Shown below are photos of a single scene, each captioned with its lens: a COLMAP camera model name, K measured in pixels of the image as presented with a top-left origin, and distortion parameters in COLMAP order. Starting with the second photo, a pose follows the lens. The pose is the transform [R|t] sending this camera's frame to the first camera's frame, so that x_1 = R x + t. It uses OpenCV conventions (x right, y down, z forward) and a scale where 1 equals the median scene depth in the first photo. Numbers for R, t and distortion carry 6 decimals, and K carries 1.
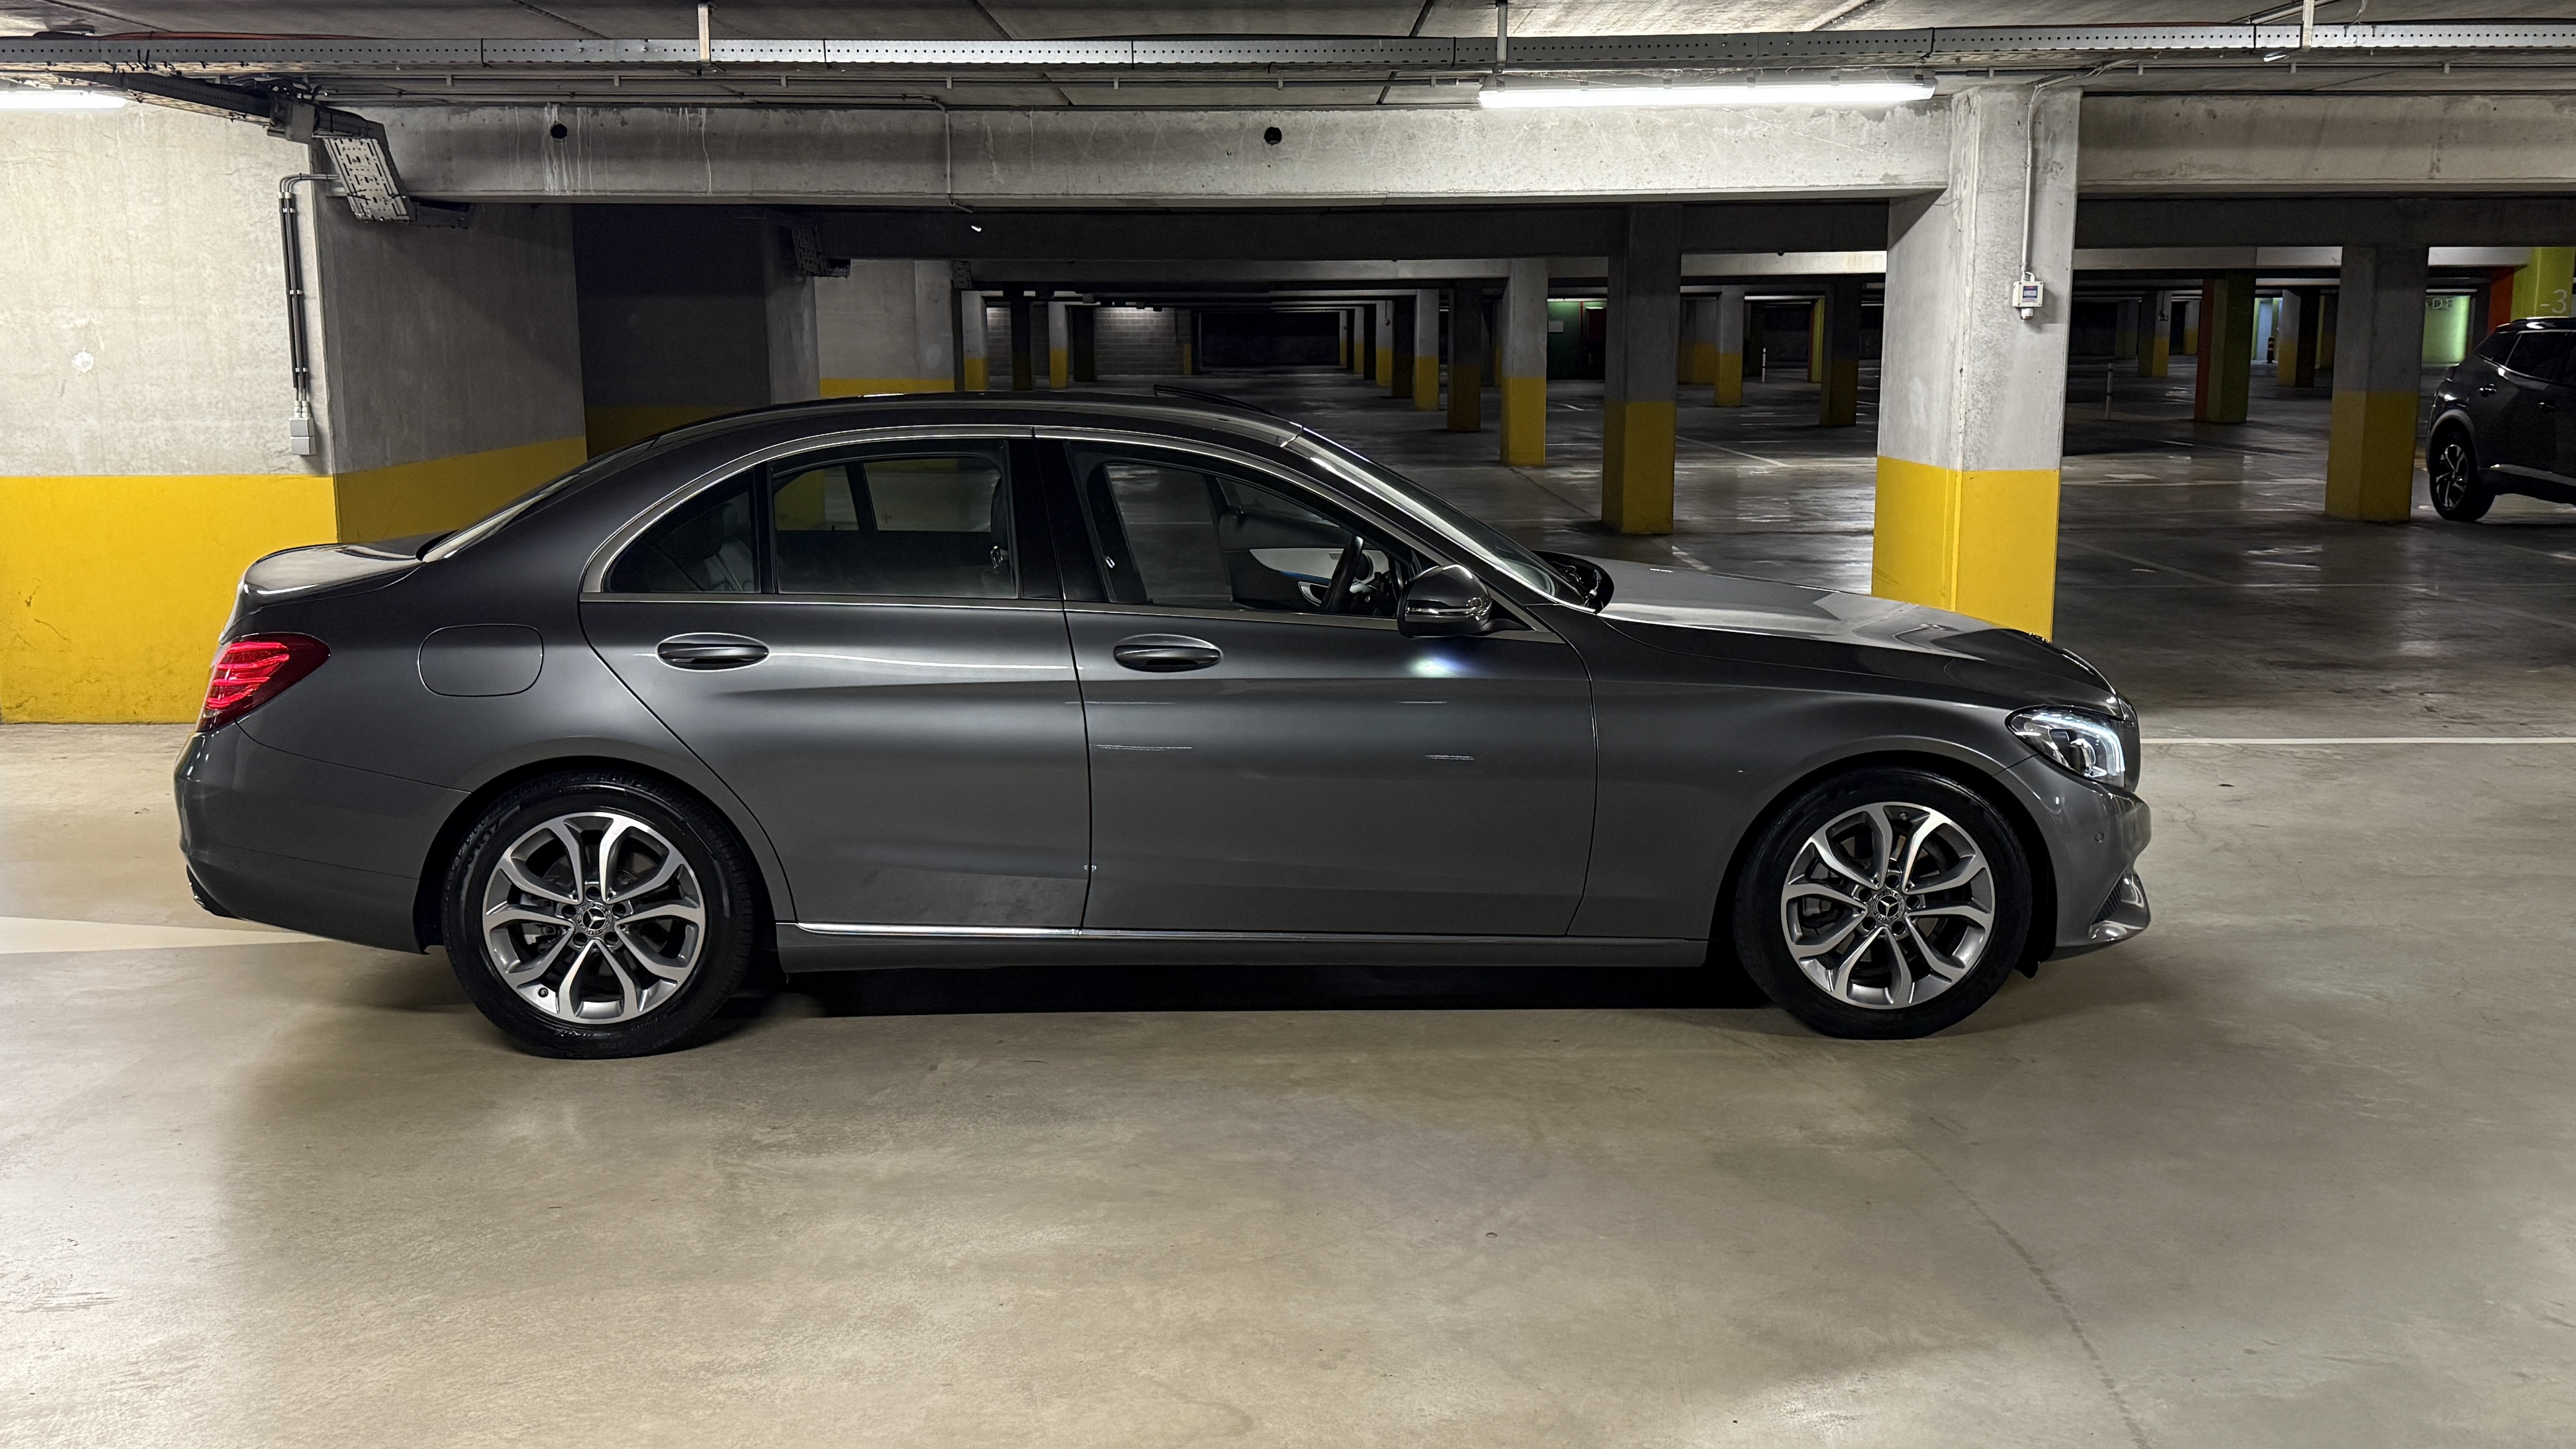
lens RADIAL K [[2287.3, 0, 1288.0], [0, 2287.3, 724.5], [0, 0, 1]] dist [0.145640, -0.231901]
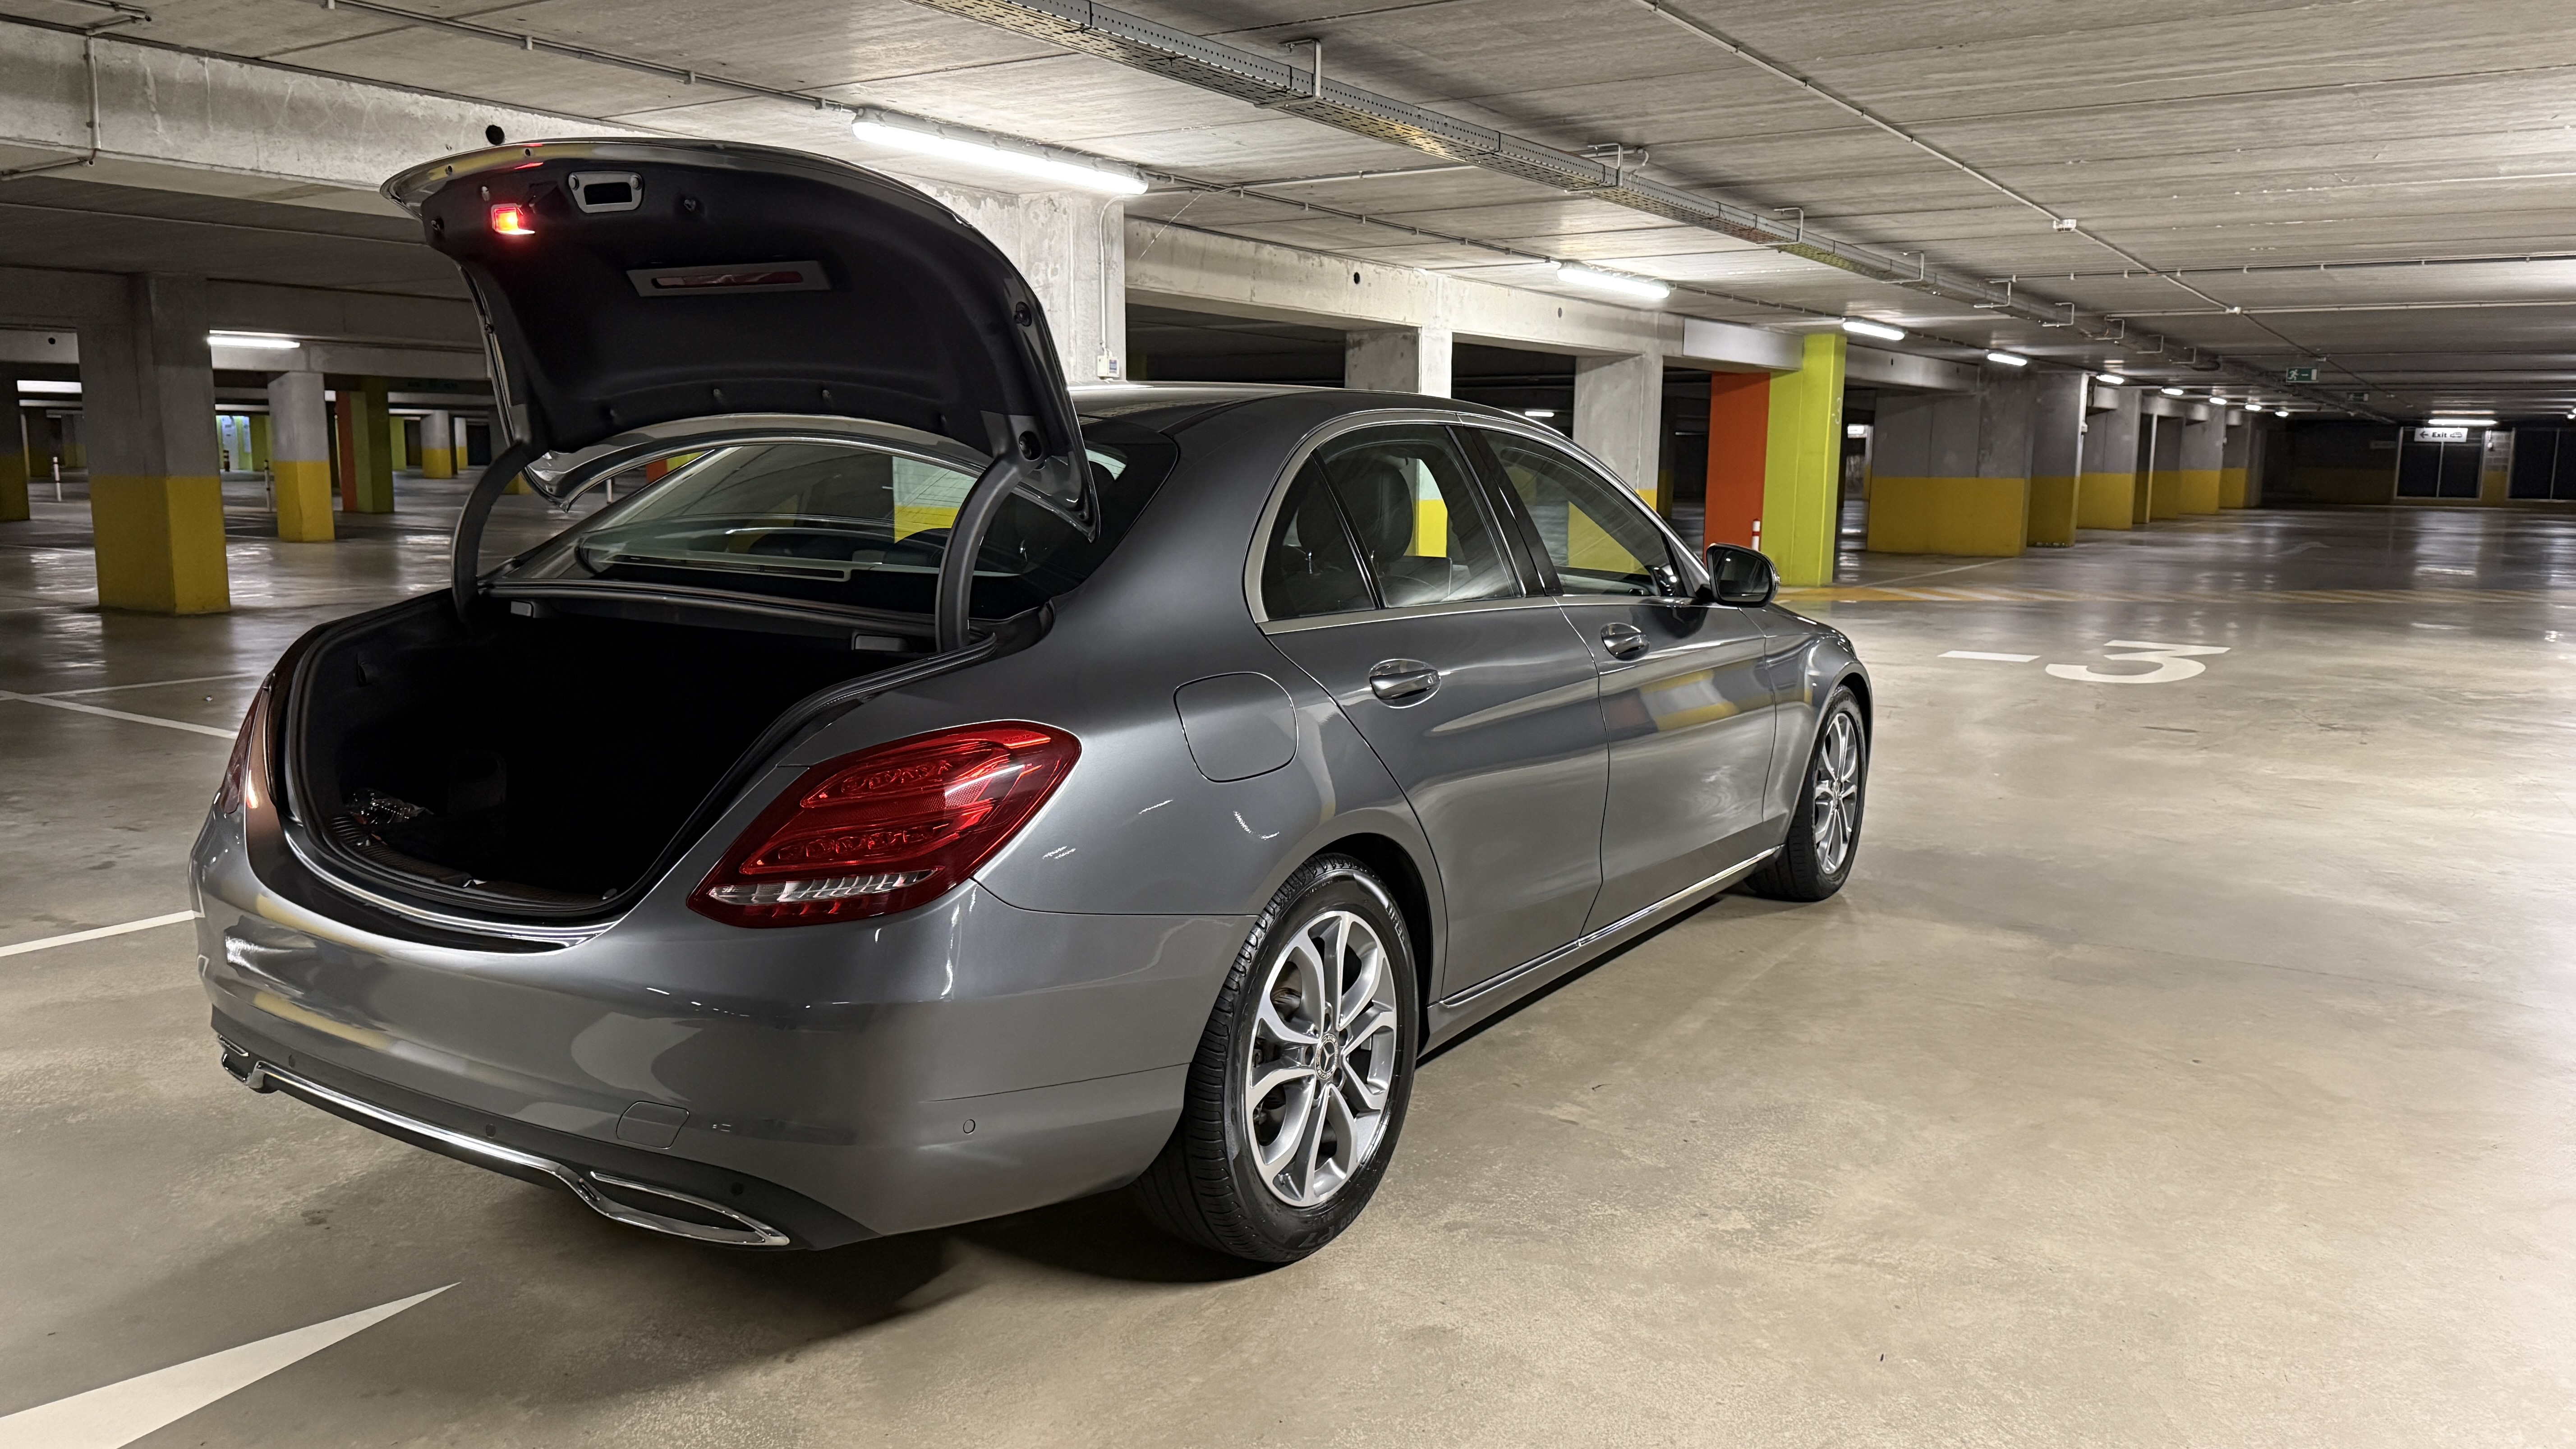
lens RADIAL K [[1840.4, 0, 1123.3], [0, 1840.4, 729.0], [0, 0, 1]] dist [0.075342, -0.125126]
pose [[0.561601, -0.108606, 0.820250, -0.845009], [0.127465, 0.990870, 0.043926, -0.056637], [-0.817531, 0.079884, 0.570317, 0.739879]]
